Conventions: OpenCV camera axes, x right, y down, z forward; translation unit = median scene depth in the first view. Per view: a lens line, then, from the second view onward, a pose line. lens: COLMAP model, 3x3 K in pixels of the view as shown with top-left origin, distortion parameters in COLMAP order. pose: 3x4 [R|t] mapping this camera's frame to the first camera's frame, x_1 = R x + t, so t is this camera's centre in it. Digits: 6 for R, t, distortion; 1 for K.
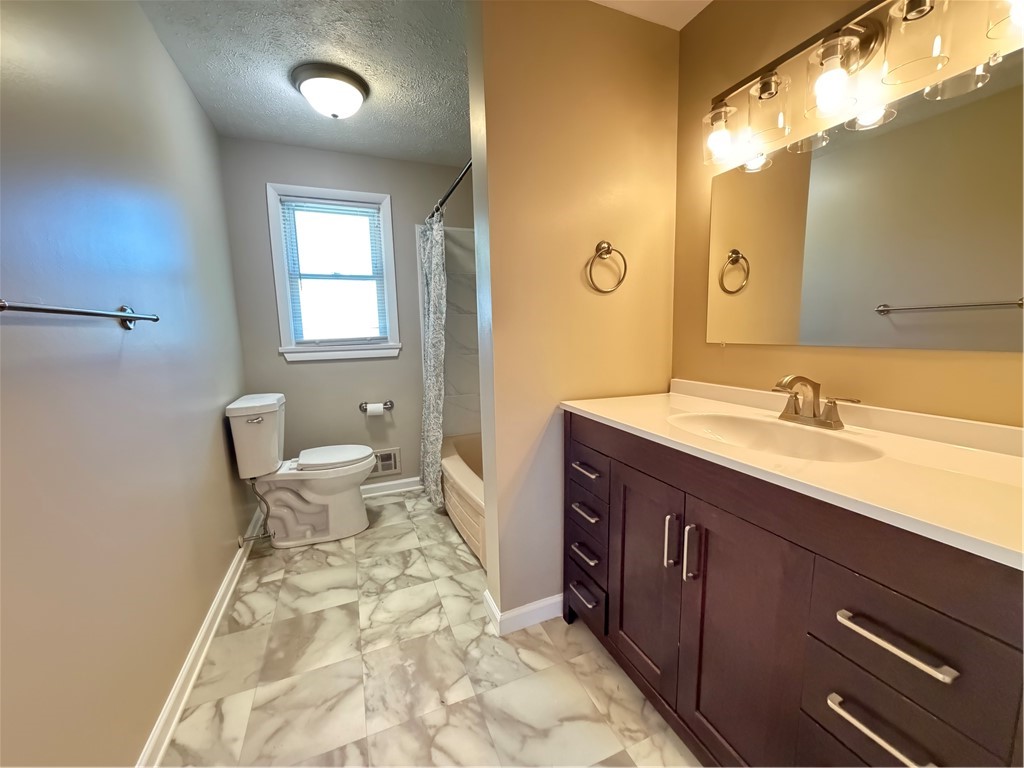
lens RADIAL K [[409.8, 0, 514.5], [0, 409.8, 384.5], [0, 0, 1]] dist [0.001615, -0.000046]
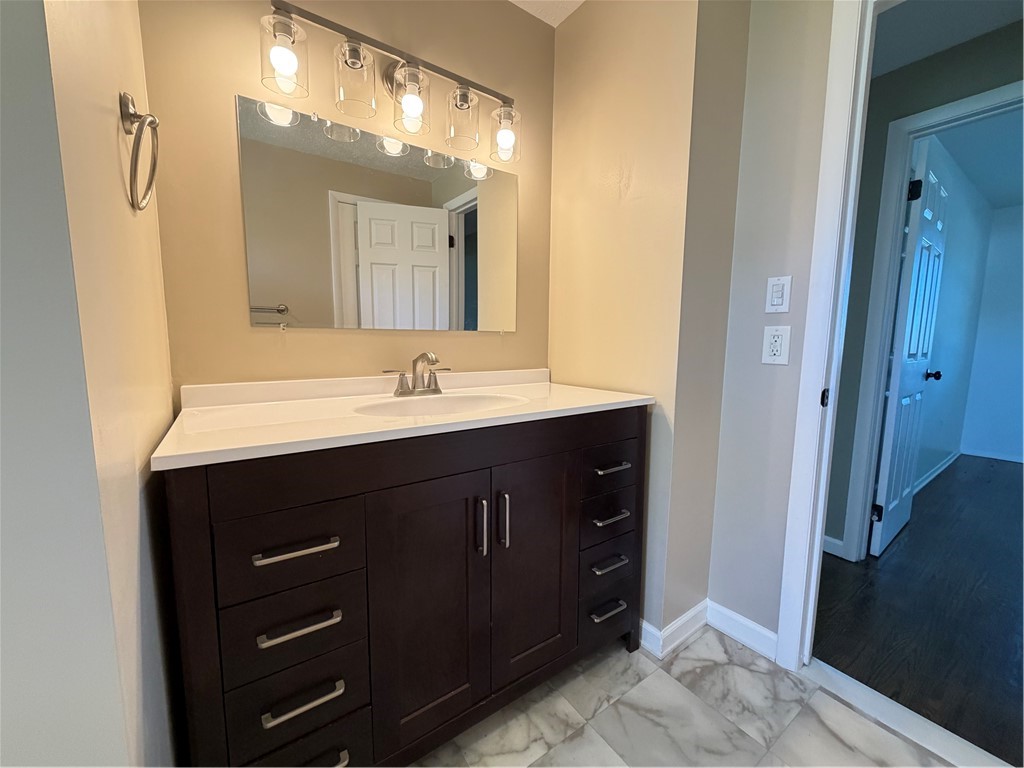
lens RADIAL K [[411.6, 0, 541.0], [0, 411.6, 380.6], [0, 0, 1]] dist [0.001177, 0.000148]
pose [[-0.249288, -0.116349, 0.961415, -0.752480], [0.111972, 0.982636, 0.147951, -0.118927], [-0.961934, 0.144534, -0.231932, 1.325001]]
